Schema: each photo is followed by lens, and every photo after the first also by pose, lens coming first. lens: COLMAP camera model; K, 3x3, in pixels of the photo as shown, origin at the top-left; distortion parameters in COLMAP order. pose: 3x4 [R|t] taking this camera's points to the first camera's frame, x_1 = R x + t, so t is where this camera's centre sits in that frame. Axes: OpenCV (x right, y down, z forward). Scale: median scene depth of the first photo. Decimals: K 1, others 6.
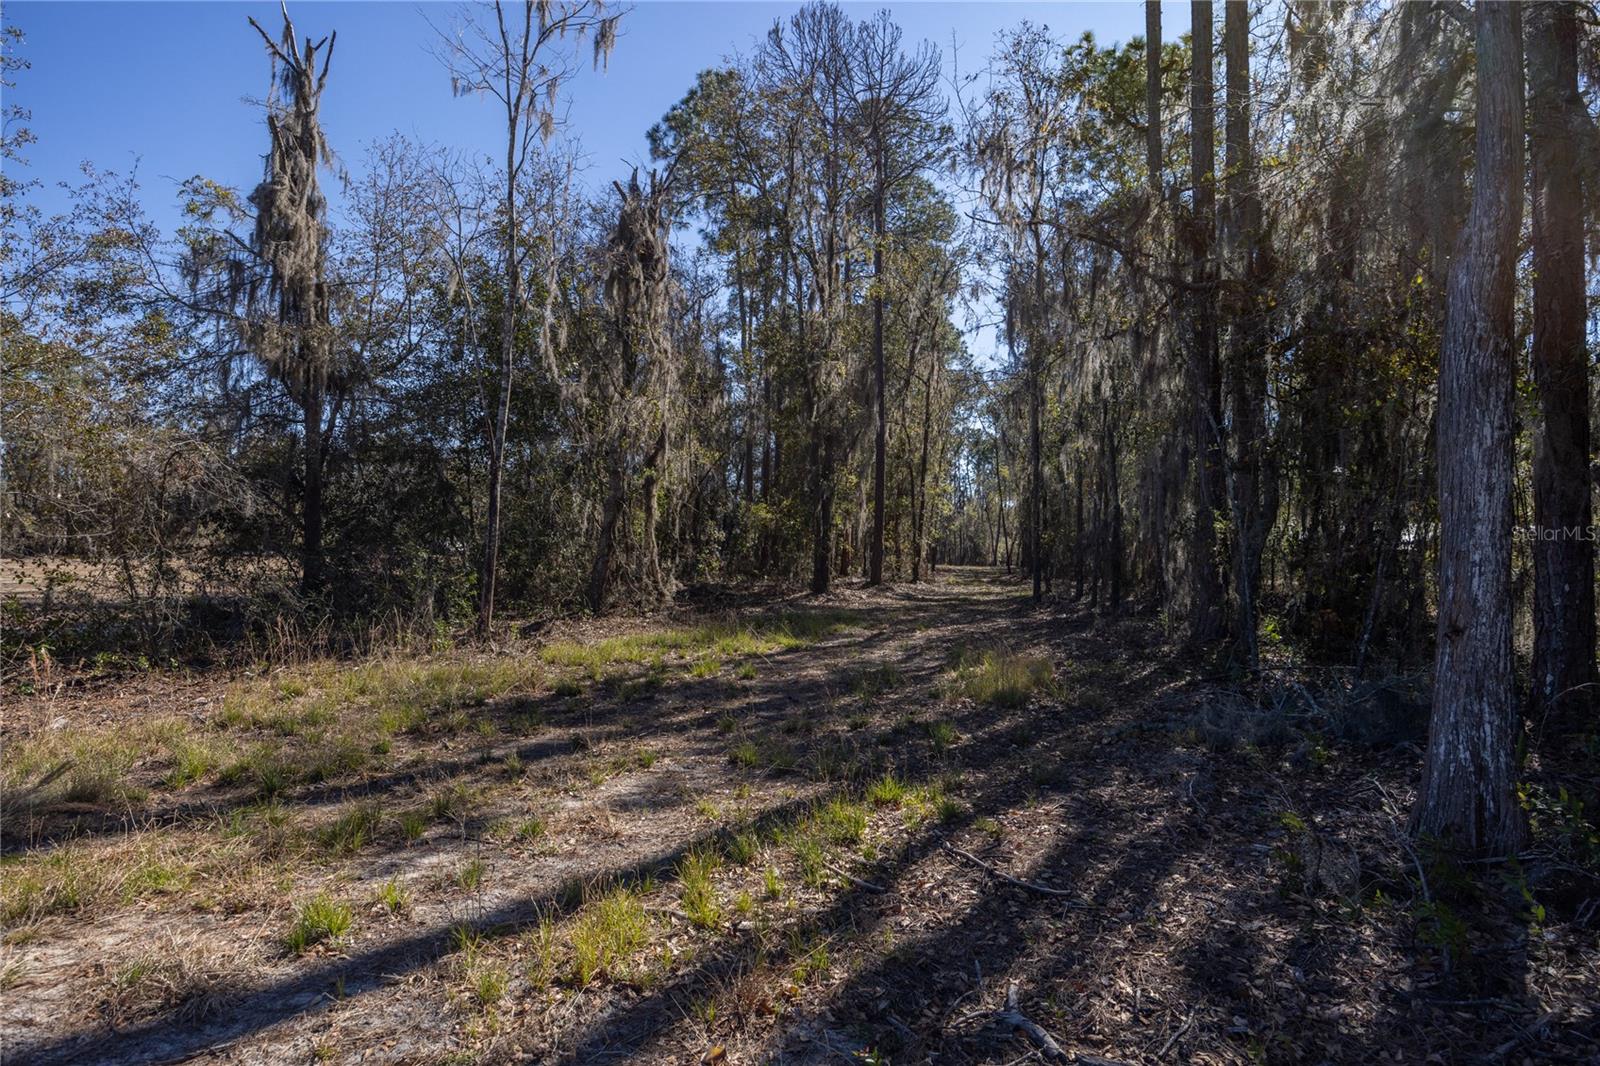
lens RADIAL K [[992.4, 0, 801.7], [0, 992.4, 533.4], [0, 0, 1]] dist [0.024035, -0.004493]
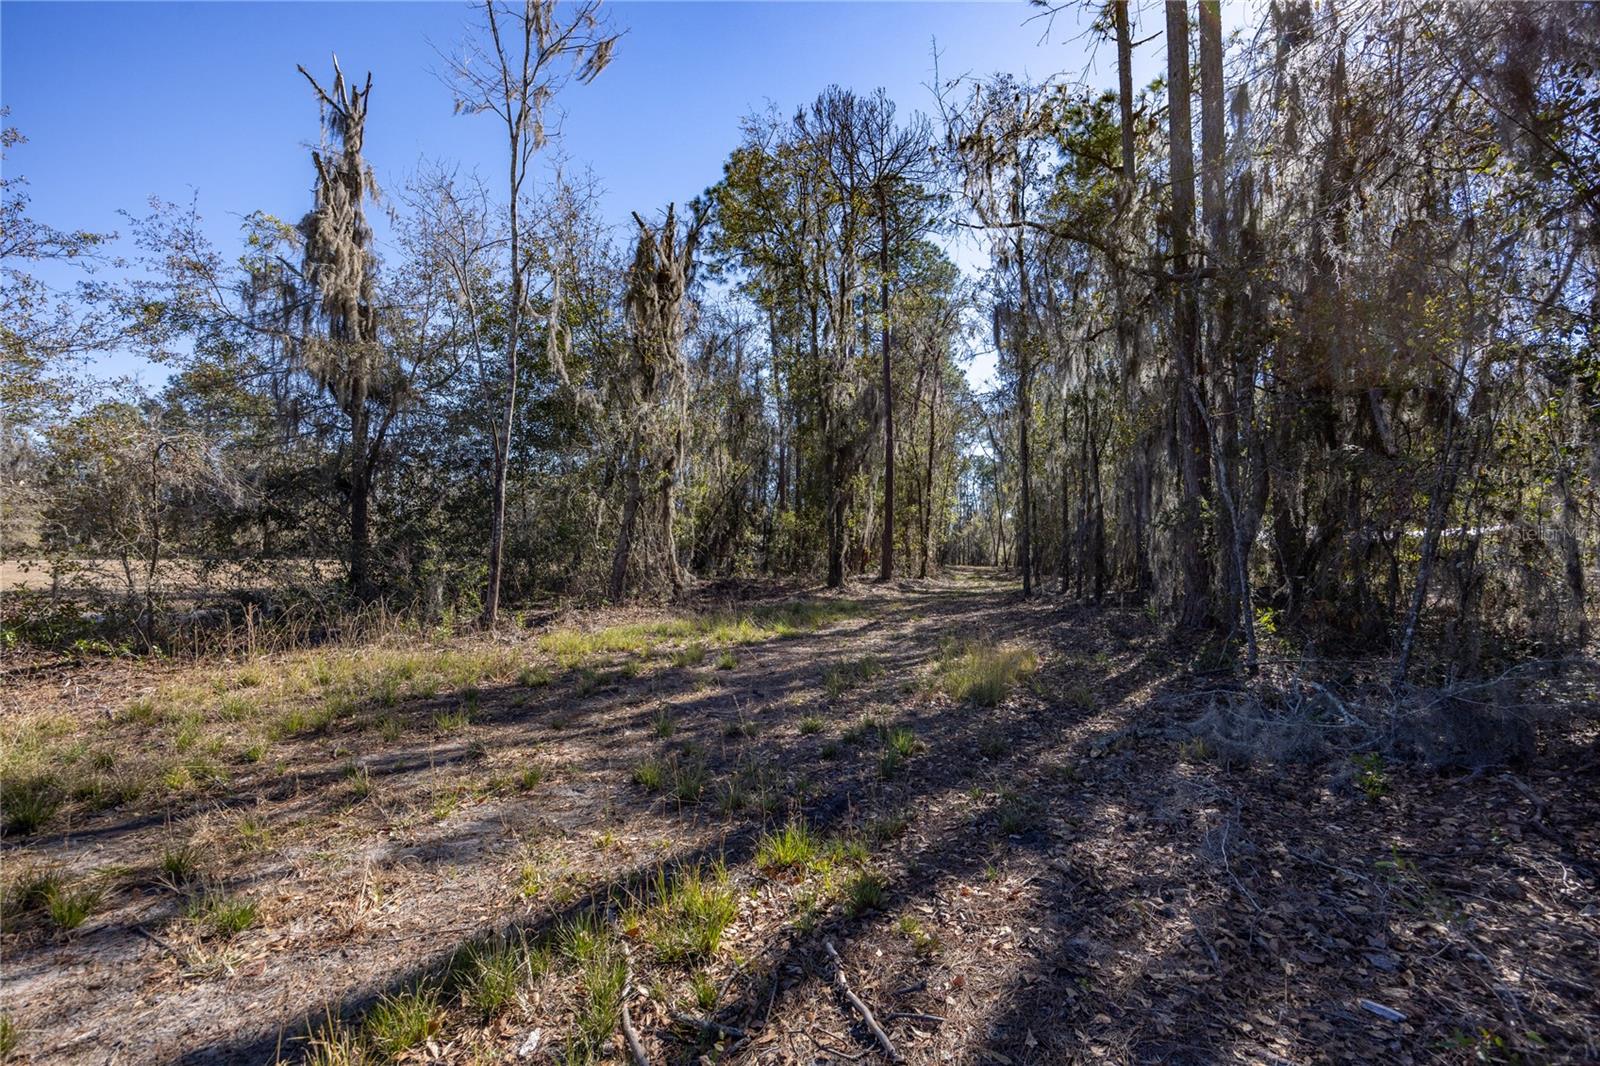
lens RADIAL K [[775.5, 0, 799.0], [0, 775.5, 528.8], [0, 0, 1]] dist [0.000328, 0.000856]
pose [[0.998260, -0.003660, -0.058859, 0.049988], [0.002650, 0.999848, -0.017232, 0.014928], [0.058913, 0.017046, 0.998118, 0.172298]]
